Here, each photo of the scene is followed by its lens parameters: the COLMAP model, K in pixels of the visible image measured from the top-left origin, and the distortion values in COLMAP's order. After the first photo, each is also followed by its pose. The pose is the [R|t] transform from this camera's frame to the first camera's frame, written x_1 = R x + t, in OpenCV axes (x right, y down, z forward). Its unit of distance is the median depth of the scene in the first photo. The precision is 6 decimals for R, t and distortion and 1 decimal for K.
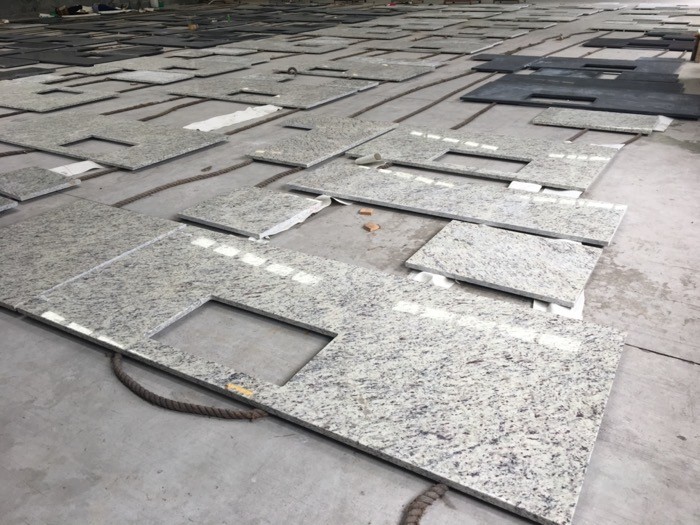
lens RADIAL K [[593.1, 0, 350.0], [0, 593.1, 262.5], [0, 0, 1]] dist [0.072283, -0.108184]
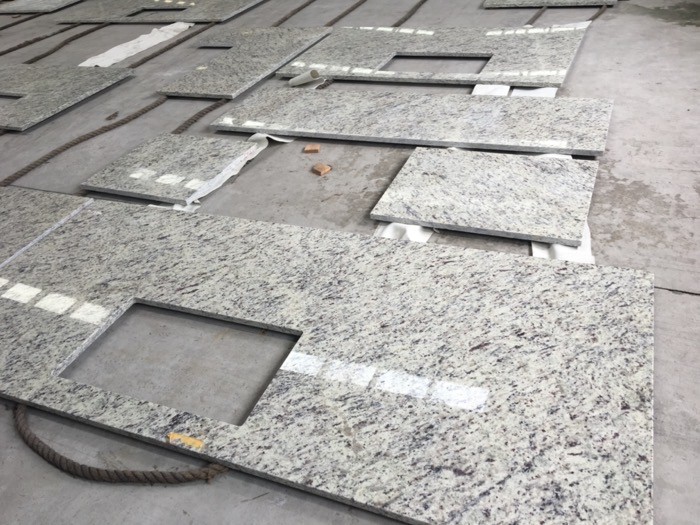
lens RADIAL K [[593.1, 0, 350.0], [0, 593.1, 262.5], [0, 0, 1]] dist [0.072283, -0.108184]
pose [[0.986398, -0.152647, 0.060976, 0.006330], [0.141320, 0.976997, 0.159702, -0.073199], [-0.083951, -0.148913, 0.985280, 0.197245]]
